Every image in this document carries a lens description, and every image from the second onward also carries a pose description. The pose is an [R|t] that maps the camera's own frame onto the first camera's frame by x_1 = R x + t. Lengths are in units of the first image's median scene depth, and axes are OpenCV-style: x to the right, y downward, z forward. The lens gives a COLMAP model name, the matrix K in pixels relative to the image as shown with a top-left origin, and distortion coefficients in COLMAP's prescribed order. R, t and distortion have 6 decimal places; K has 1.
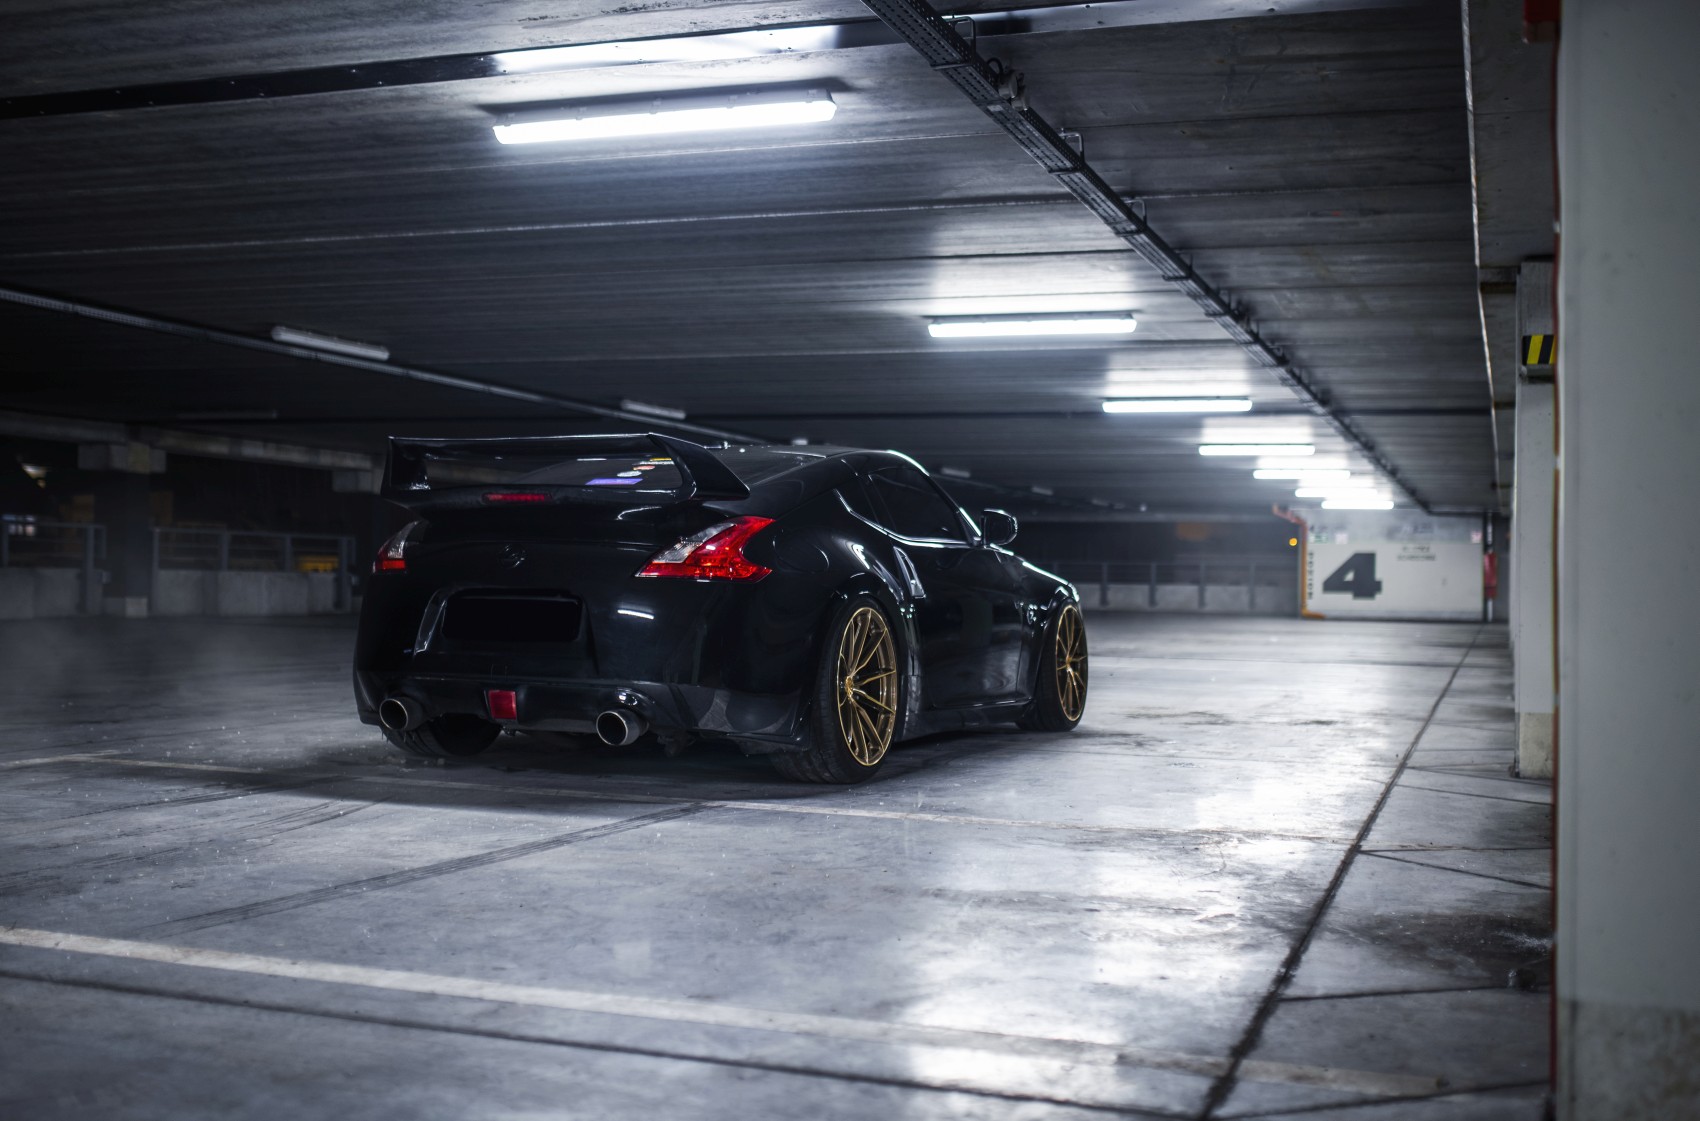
lens RADIAL K [[1885.0, 0, 856.3], [0, 1885.0, 553.9], [0, 0, 1]] dist [-0.049039, 0.000000]
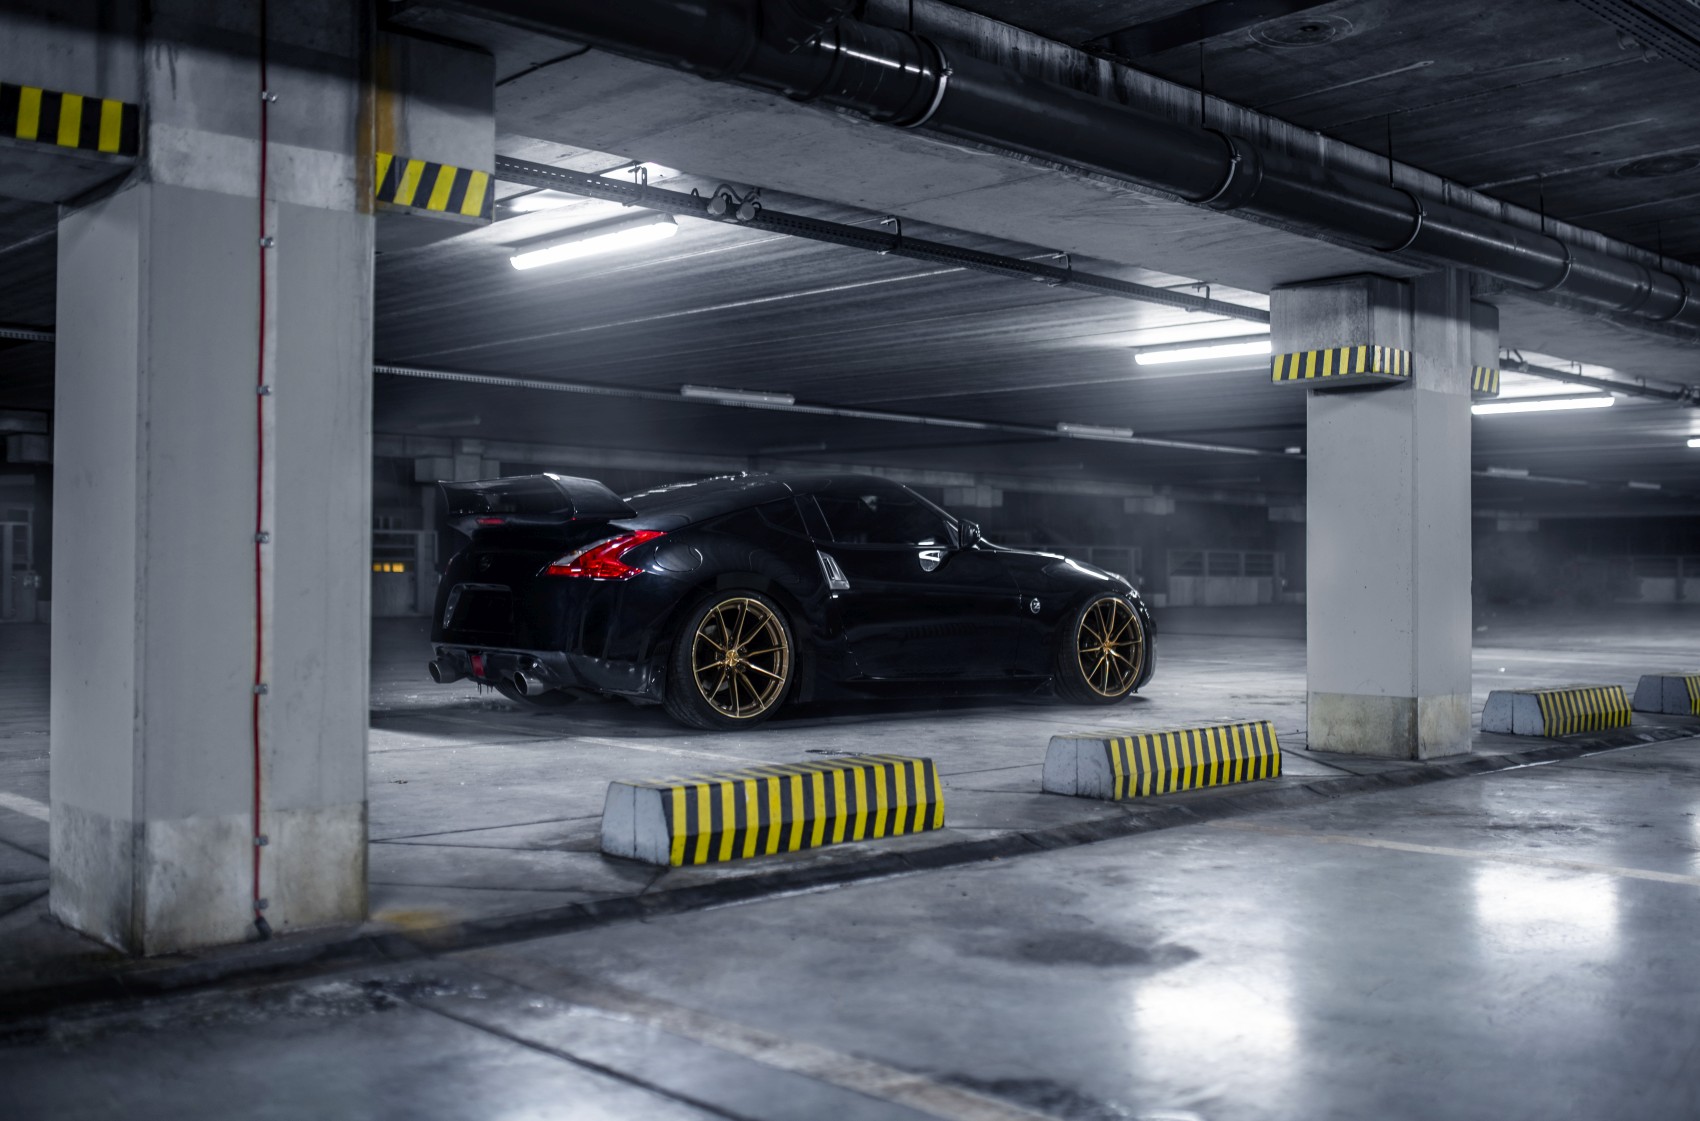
lens RADIAL K [[1769.8, 0, 846.6], [0, 1769.8, 559.7], [0, 0, 1]] dist [-0.030162, 0.000000]
pose [[0.892300, -0.013874, -0.451229, 0.479907], [0.014796, 0.999889, -0.001486, 0.003292], [0.451200, -0.005350, 0.892407, -0.053387]]
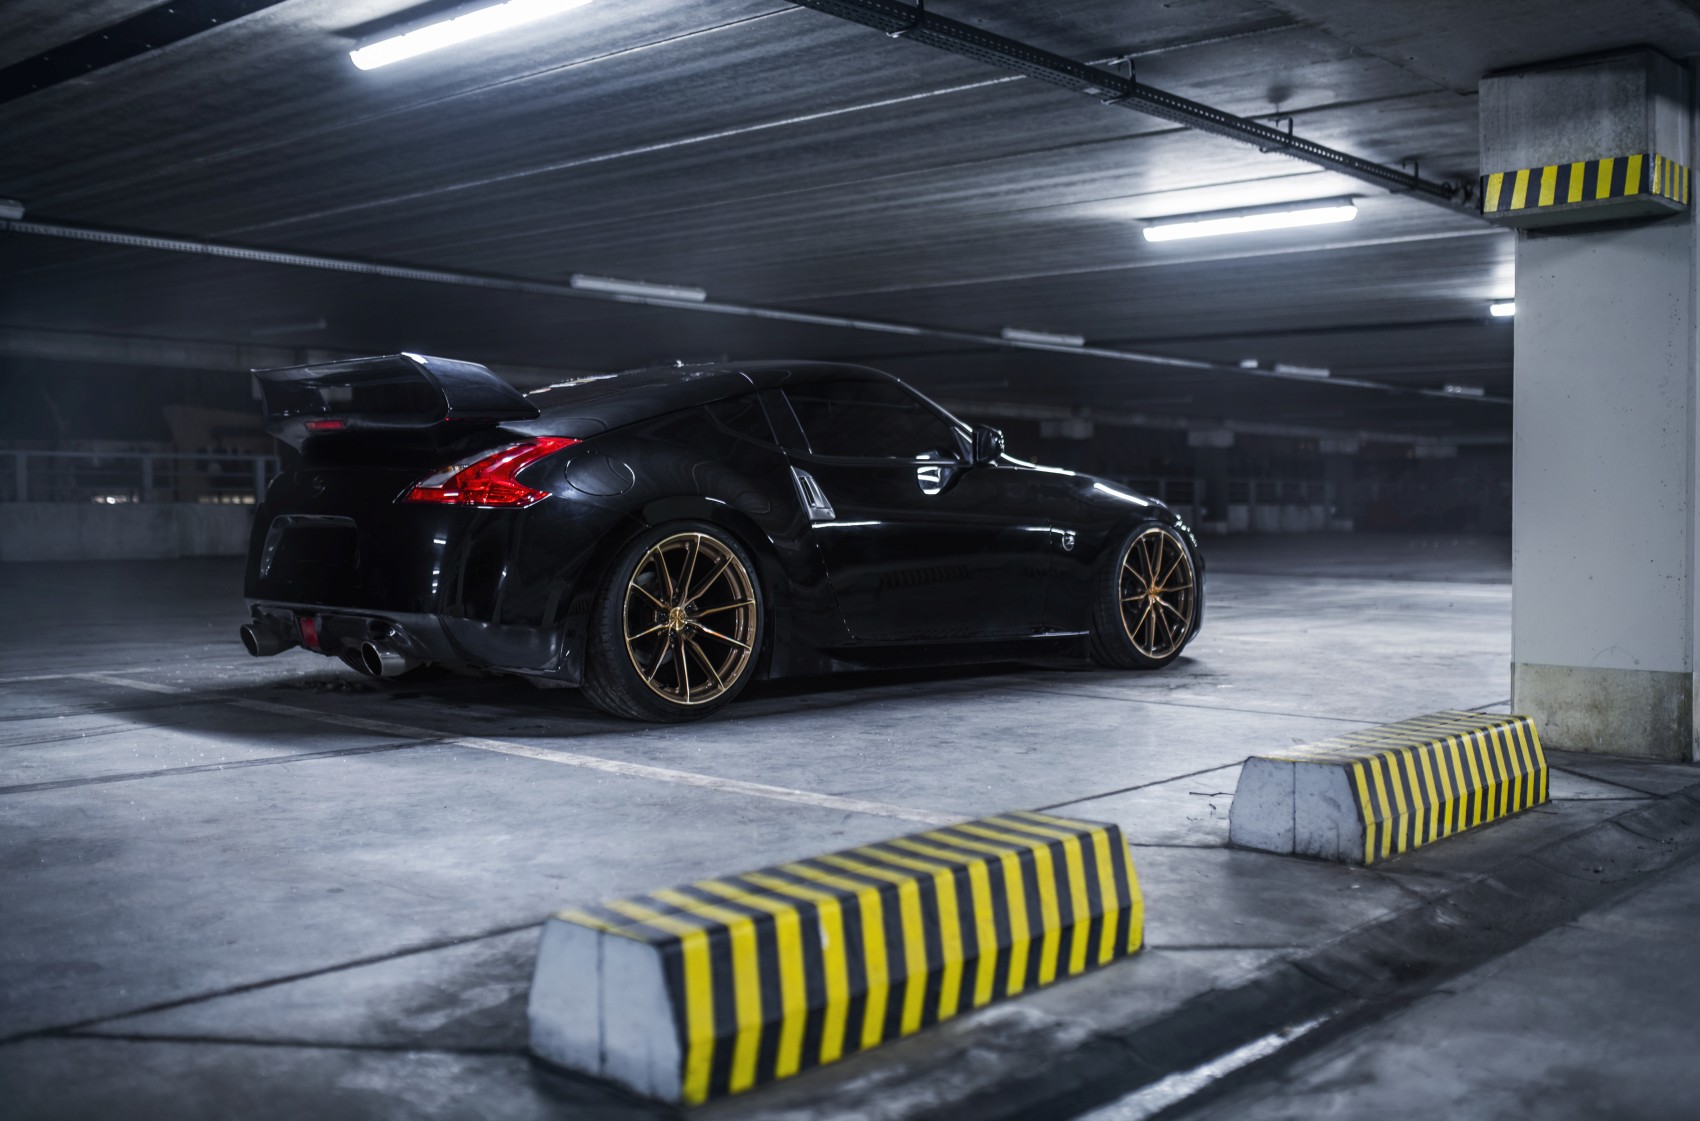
lens RADIAL K [[1769.8, 0, 854.2], [0, 1769.8, 563.8], [0, 0, 1]] dist [-0.030162, 0.000000]
pose [[0.925156, -0.001564, -0.379585, 0.310285], [0.018470, 0.998992, 0.040902, 0.007020], [0.379139, -0.044852, 0.924252, 0.176120]]
